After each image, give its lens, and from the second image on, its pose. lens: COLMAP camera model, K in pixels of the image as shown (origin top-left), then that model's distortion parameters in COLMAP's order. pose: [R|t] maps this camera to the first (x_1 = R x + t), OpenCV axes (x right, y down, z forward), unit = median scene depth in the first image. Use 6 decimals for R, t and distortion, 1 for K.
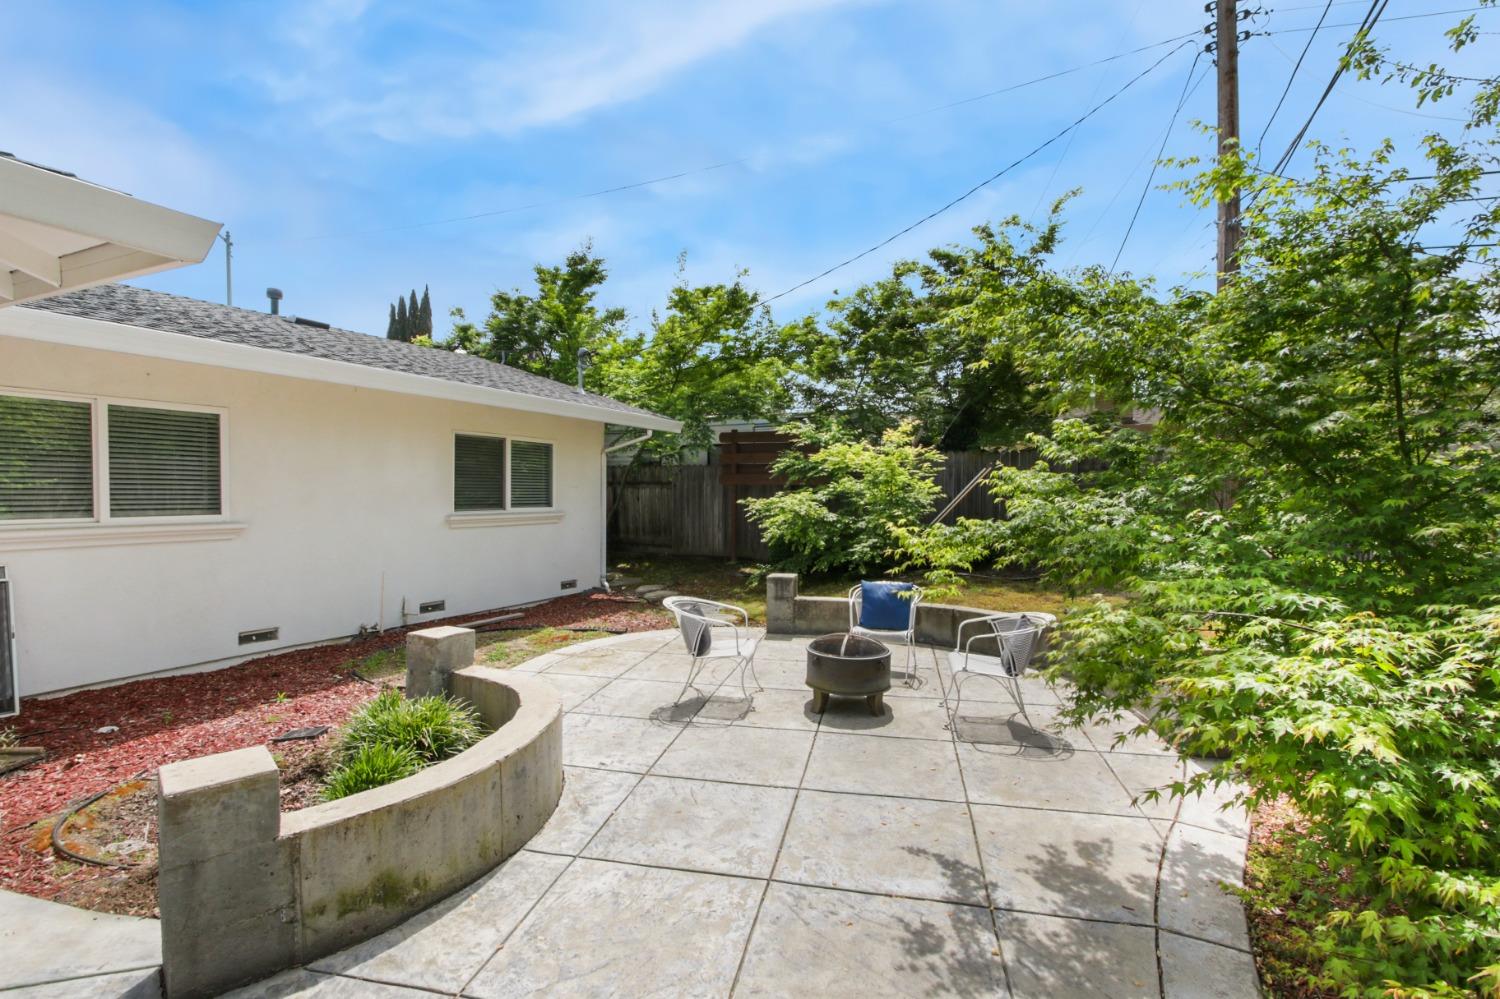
lens RADIAL K [[695.1, 0, 753.6], [0, 695.1, 500.2], [0, 0, 1]] dist [-0.009225, 0.000476]
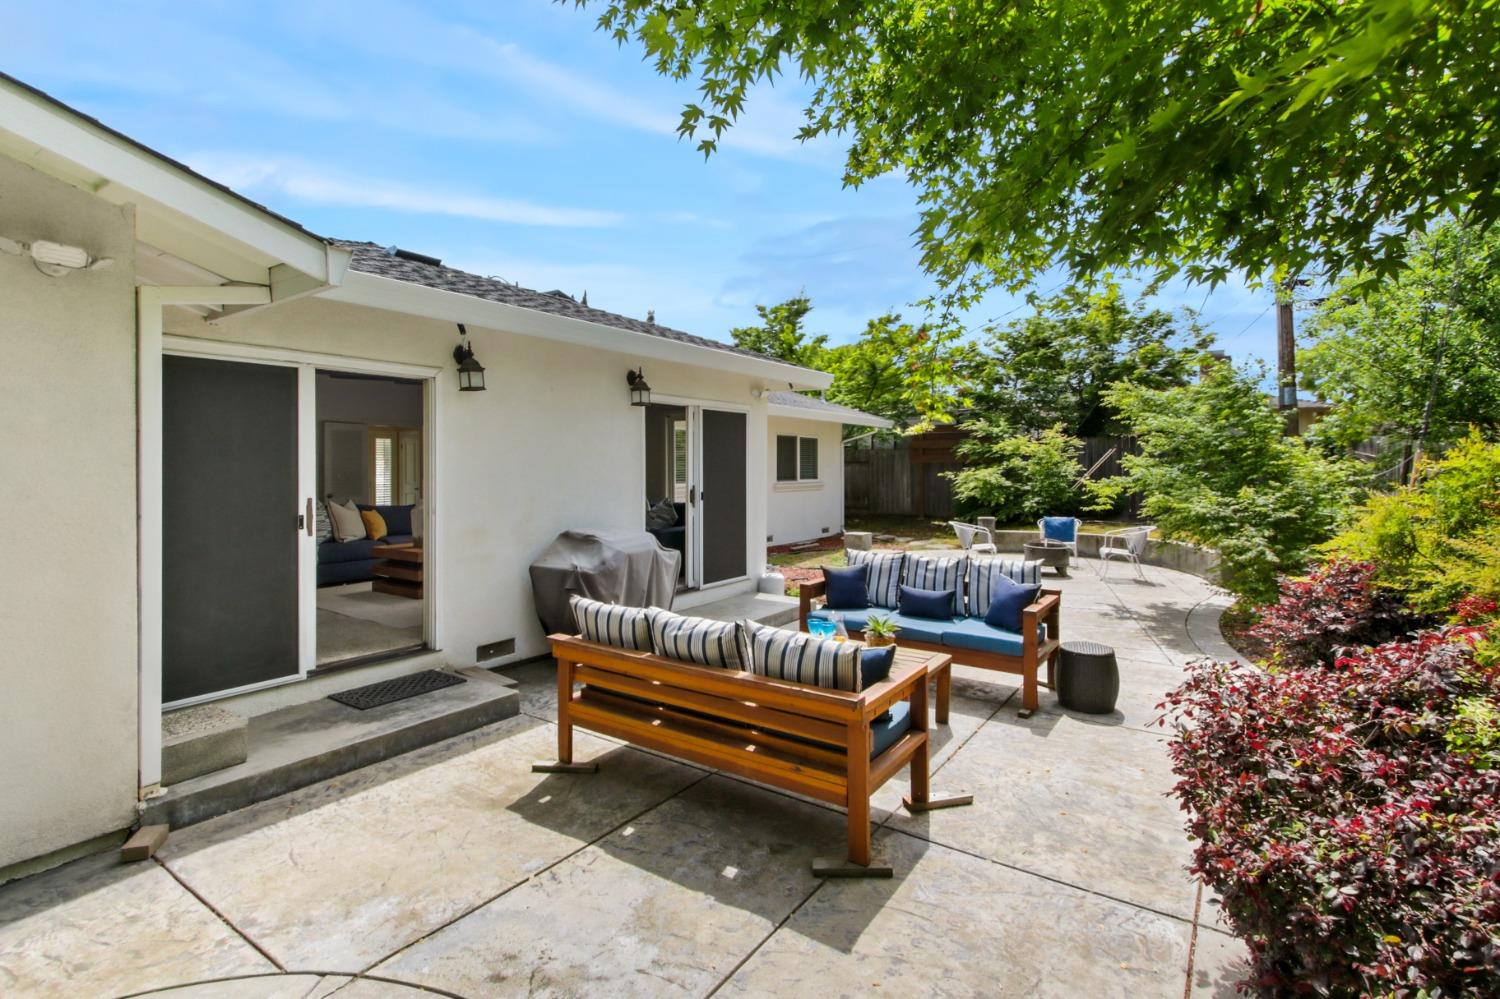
lens RADIAL K [[695.1, 0, 764.5], [0, 695.1, 456.0], [0, 0, 1]] dist [-0.009225, 0.000476]
pose [[0.991645, -0.015078, -0.128115, -0.217640], [0.011203, 0.999459, -0.030911, 0.004901], [0.128511, 0.029218, 0.991278, -0.577116]]
